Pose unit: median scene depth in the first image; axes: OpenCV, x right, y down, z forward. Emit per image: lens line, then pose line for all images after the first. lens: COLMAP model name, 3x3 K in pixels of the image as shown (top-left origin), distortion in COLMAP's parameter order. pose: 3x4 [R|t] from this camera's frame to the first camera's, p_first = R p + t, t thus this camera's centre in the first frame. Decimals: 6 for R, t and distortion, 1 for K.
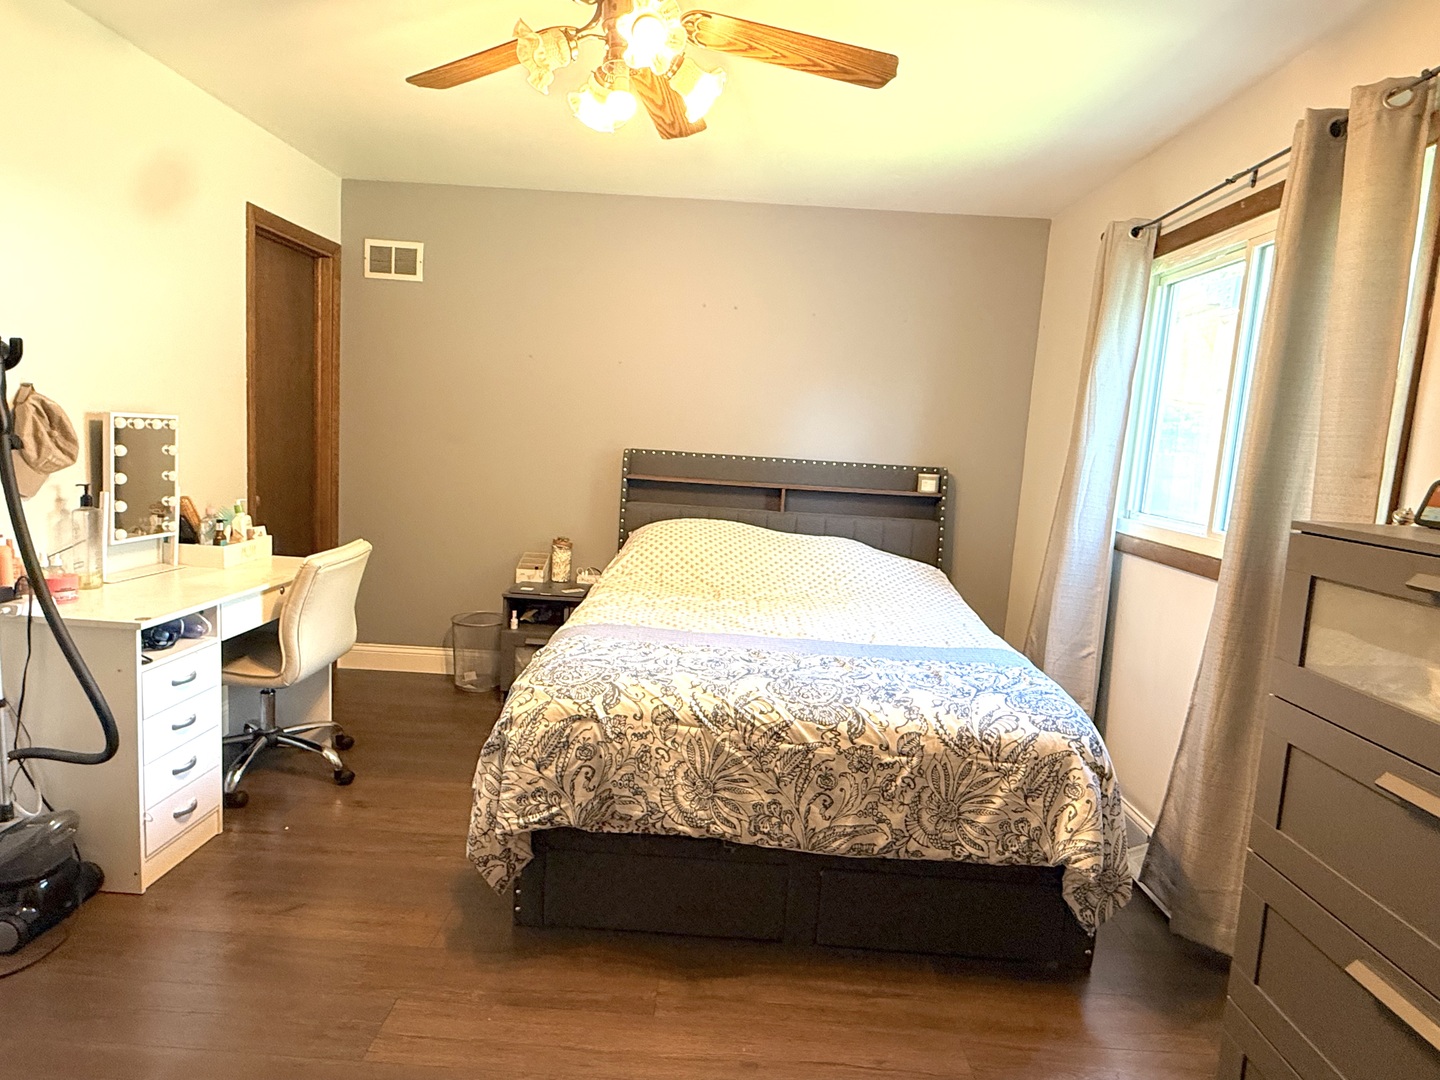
lens RADIAL K [[843.1, 0, 720.0], [0, 843.1, 540.0], [0, 0, 1]] dist [0.004458, -0.000029]
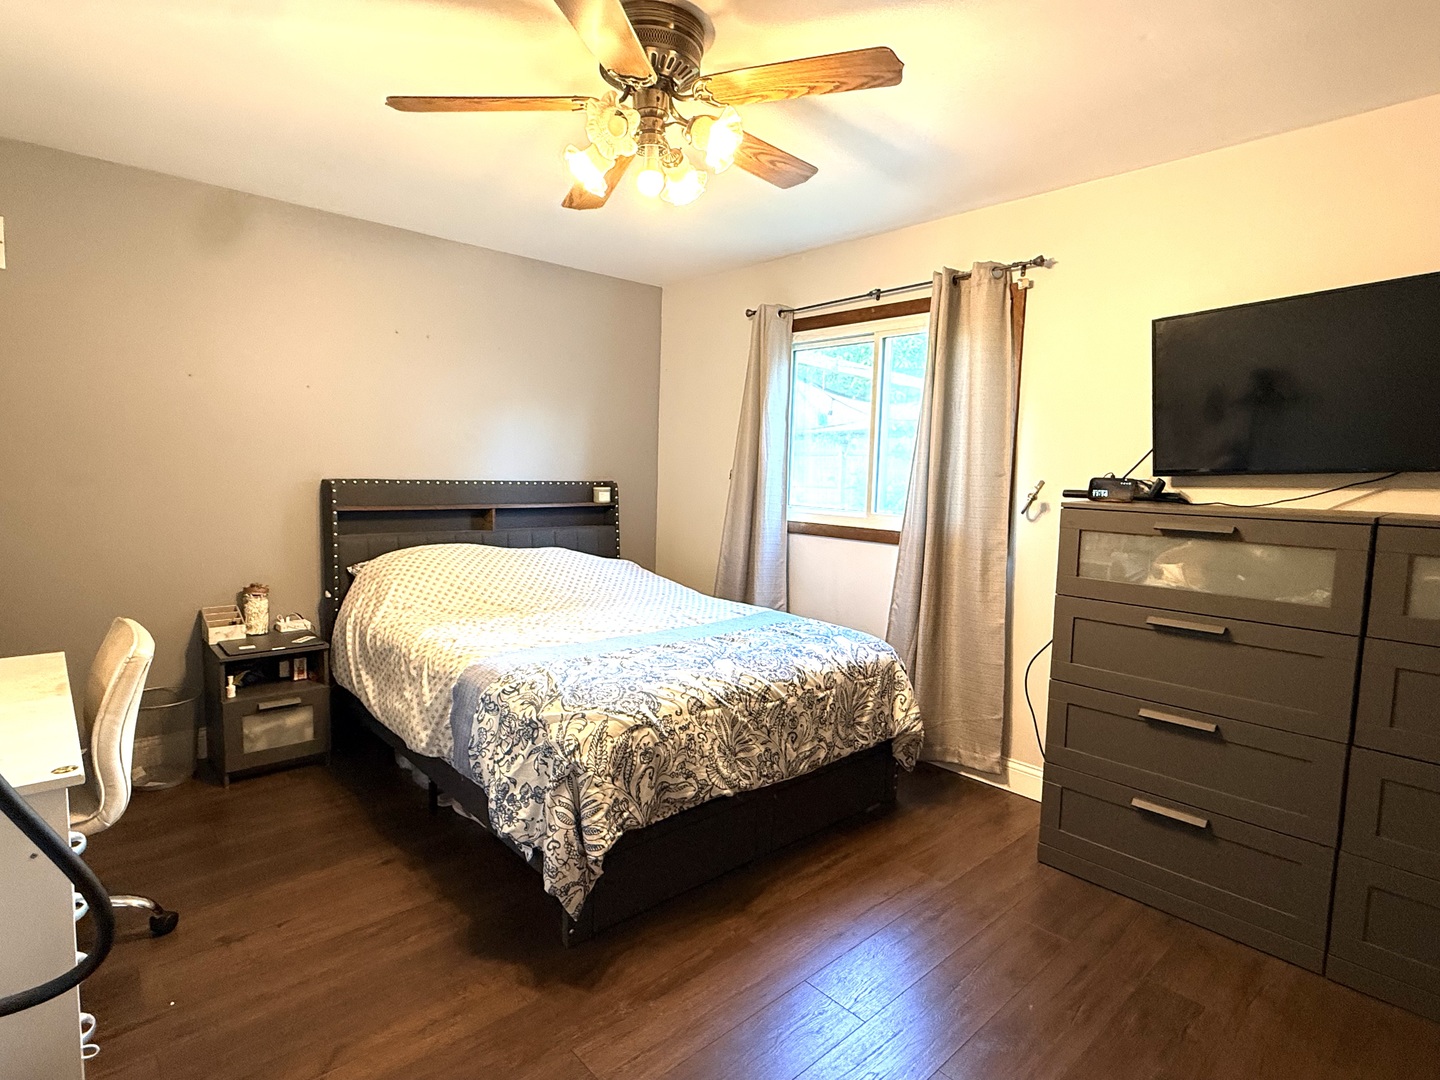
lens RADIAL K [[749.8, 0, 720.0], [0, 749.8, 540.0], [0, 0, 1]] dist [0.001898, 0.000178]
pose [[0.727396, -0.107210, 0.677792, -0.729689], [0.104730, 0.993493, 0.044752, -0.066185], [-0.678179, 0.038432, 0.733891, 0.196179]]
